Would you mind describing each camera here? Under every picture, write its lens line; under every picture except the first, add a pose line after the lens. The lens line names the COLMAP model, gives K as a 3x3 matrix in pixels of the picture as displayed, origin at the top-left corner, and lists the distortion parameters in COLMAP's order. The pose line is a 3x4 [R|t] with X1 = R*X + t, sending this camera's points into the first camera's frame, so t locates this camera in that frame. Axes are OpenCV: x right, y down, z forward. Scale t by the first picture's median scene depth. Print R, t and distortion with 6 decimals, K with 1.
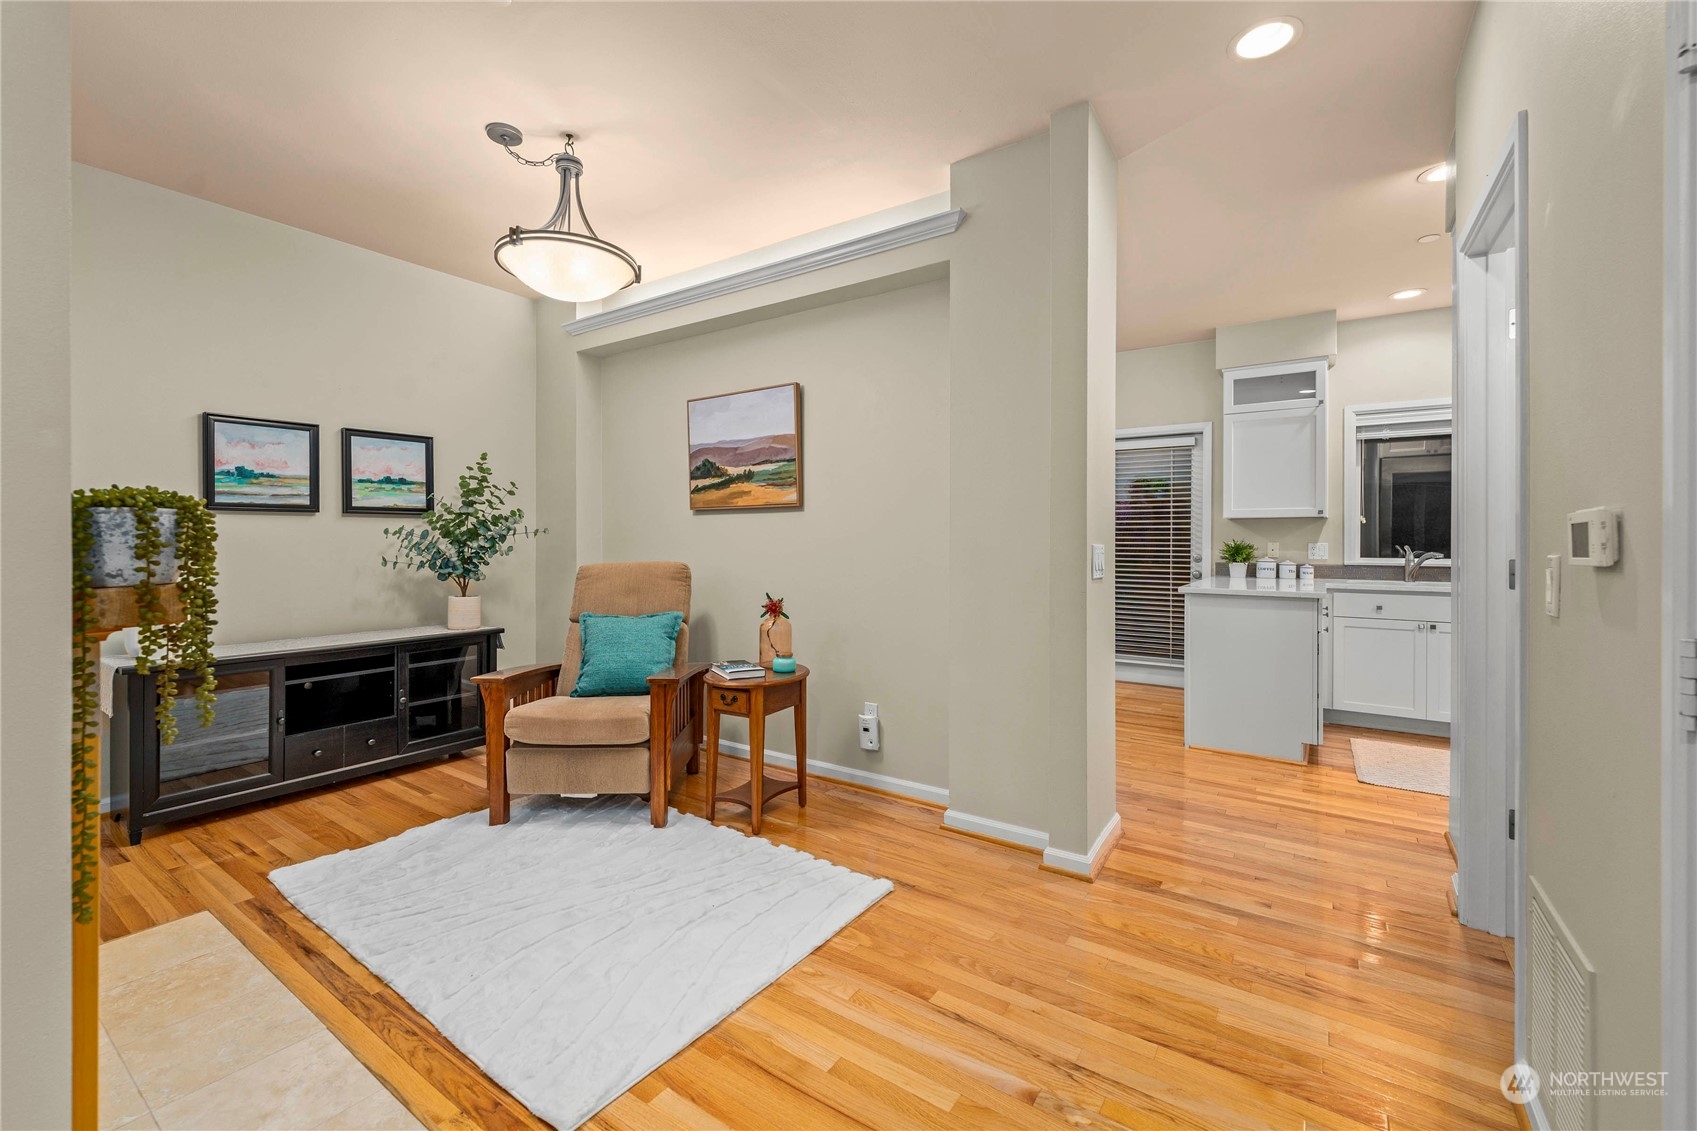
lens RADIAL K [[697.3, 0, 842.4], [0, 697.3, 543.9], [0, 0, 1]] dist [0.001988, -0.000274]
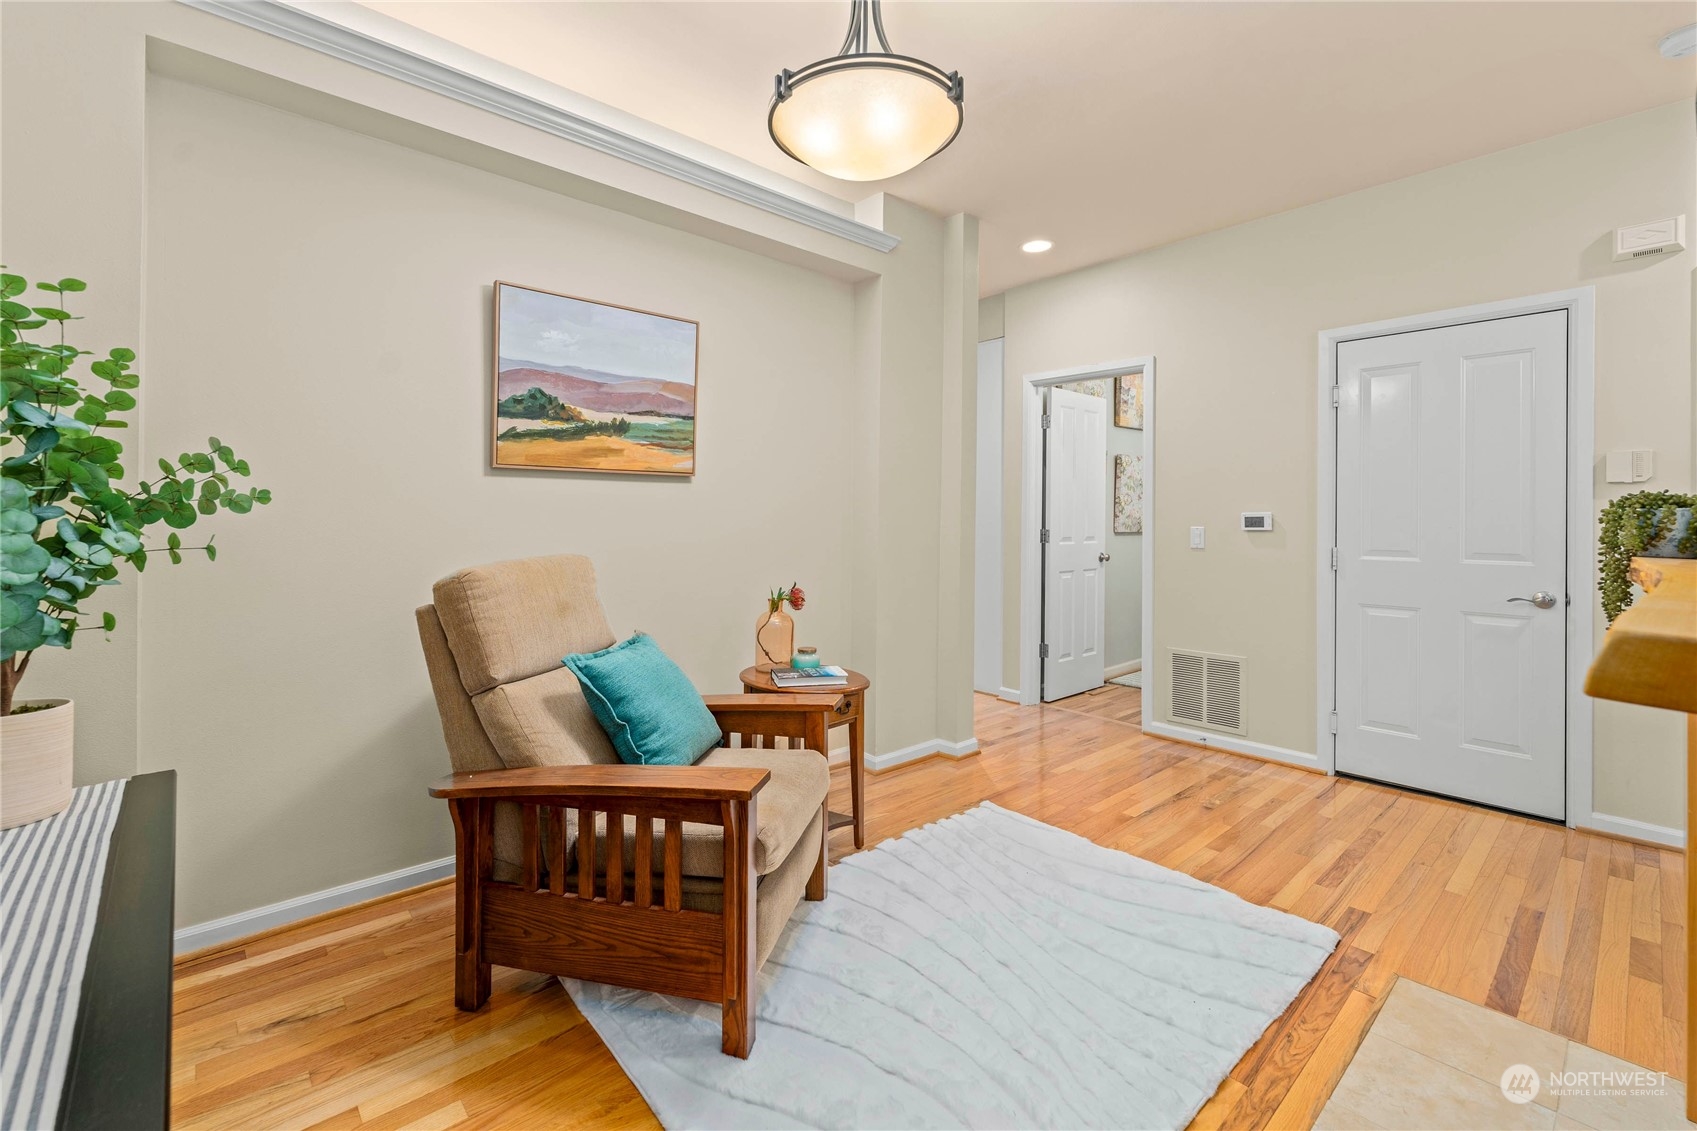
lens RADIAL K [[716.0, 0, 820.8], [0, 716.0, 525.4], [0, 0, 1]] dist [0.000877, -0.000401]
pose [[0.257054, -0.009821, 0.966347, -0.799424], [-0.000493, 0.999947, 0.010294, -0.006705], [-0.966397, -0.003123, 0.257036, 0.634484]]
